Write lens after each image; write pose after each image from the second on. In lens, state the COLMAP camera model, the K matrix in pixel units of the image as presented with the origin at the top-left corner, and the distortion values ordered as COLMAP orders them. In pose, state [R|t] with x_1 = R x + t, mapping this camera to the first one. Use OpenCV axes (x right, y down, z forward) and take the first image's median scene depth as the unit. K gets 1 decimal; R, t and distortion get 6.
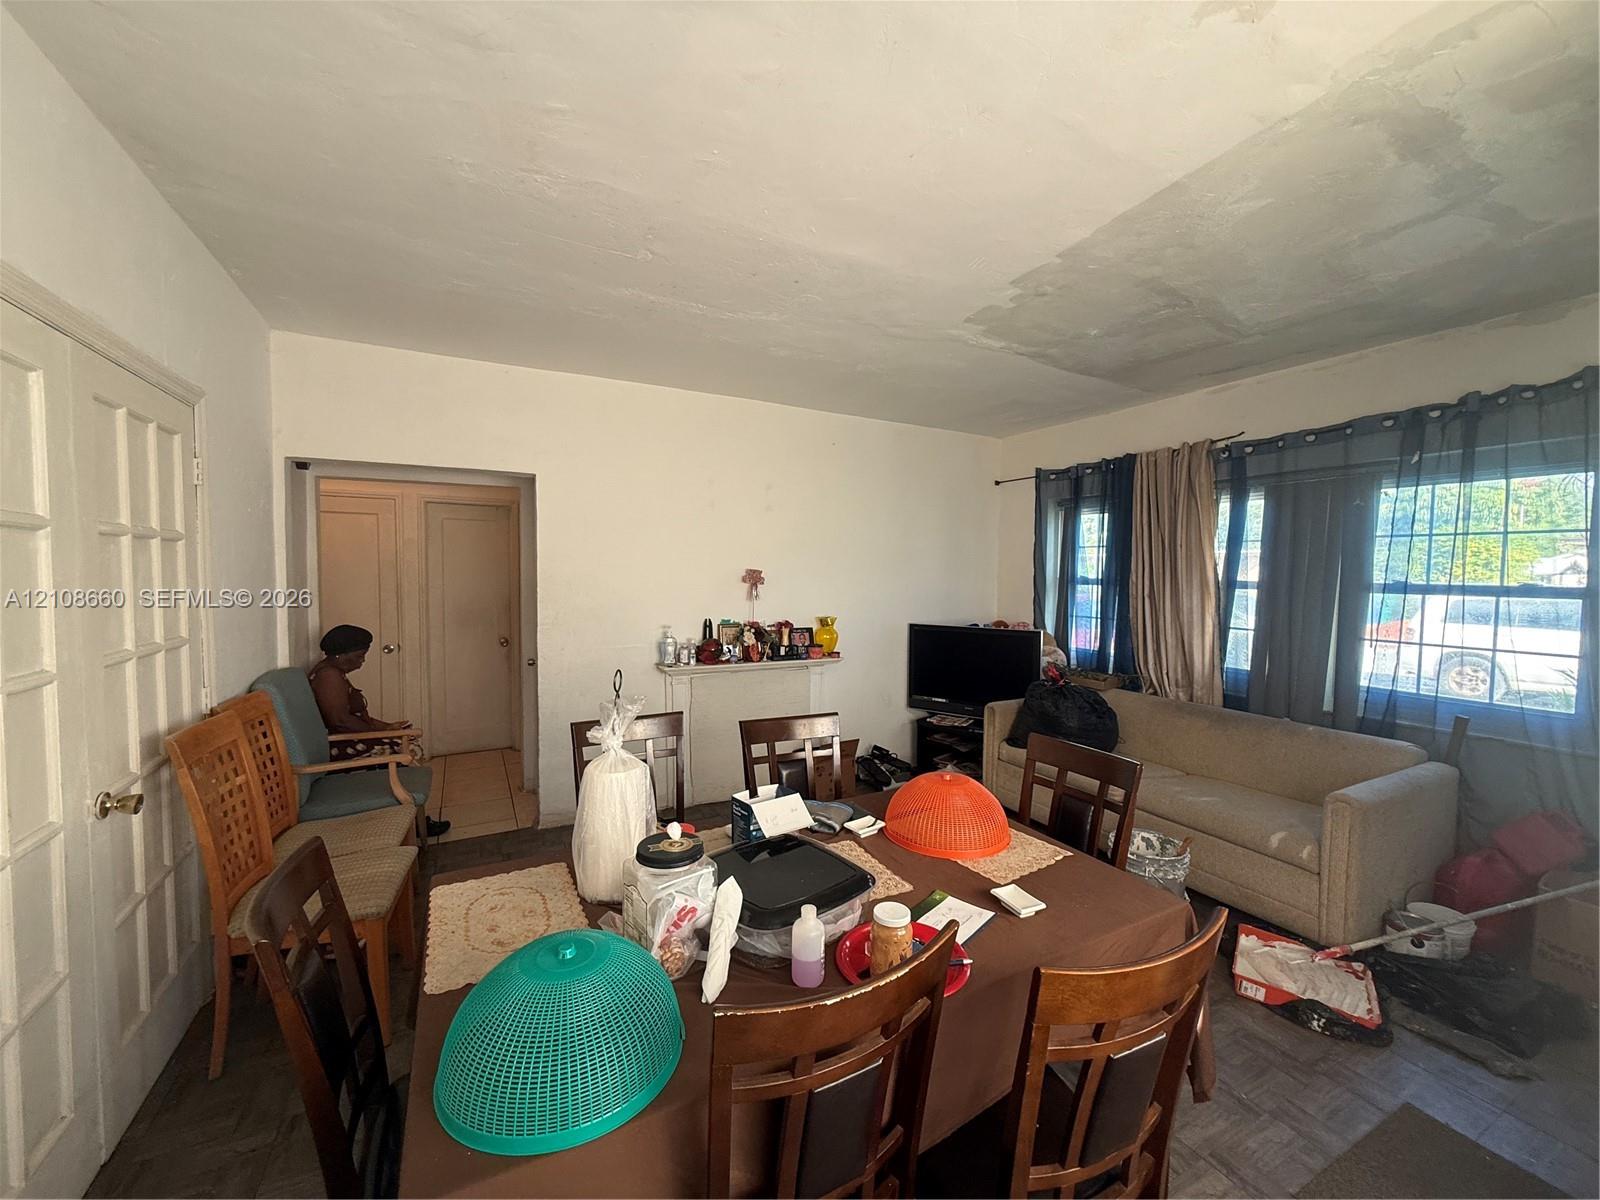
lens RADIAL K [[638.1, 0, 800.0], [0, 638.1, 600.0], [0, 0, 1]] dist [-0.000671, -0.000007]
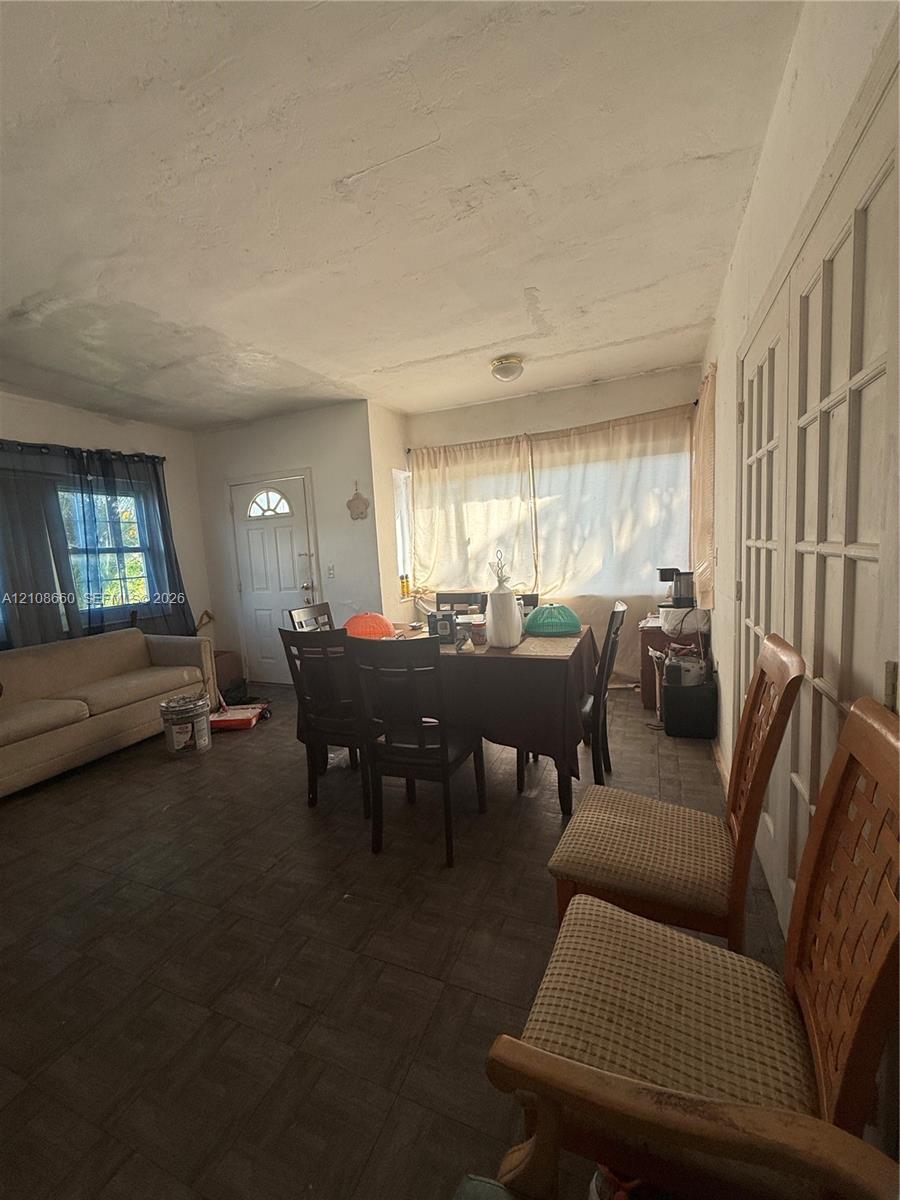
lens RADIAL K [[478.6, 0, 450.0], [0, 478.6, 600.0], [0, 0, 1]] dist [-0.000671, -0.000007]
pose [[-0.642839, -0.058367, 0.763775, -0.726459], [0.079218, 0.986681, 0.142076, 0.005937], [-0.761894, 0.151837, -0.629653, 1.096589]]
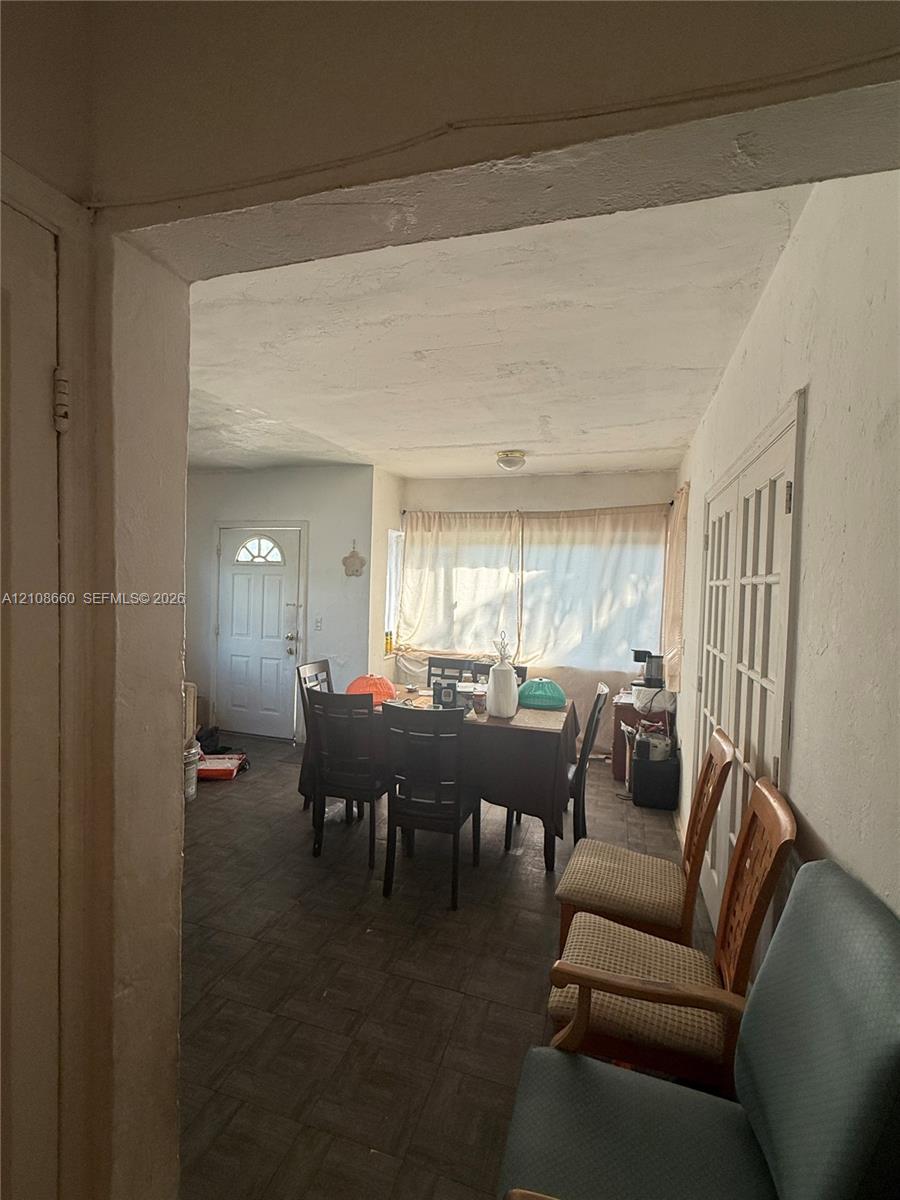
lens RADIAL K [[540.3, 0, 450.0], [0, 540.3, 600.0], [0, 0, 1]] dist [-0.000427, 0.000112]
pose [[-0.711239, -0.051677, 0.701049, -0.817247], [-0.010141, 0.997945, 0.063274, -0.084384], [-0.702877, 0.037894, -0.710301, 1.333336]]
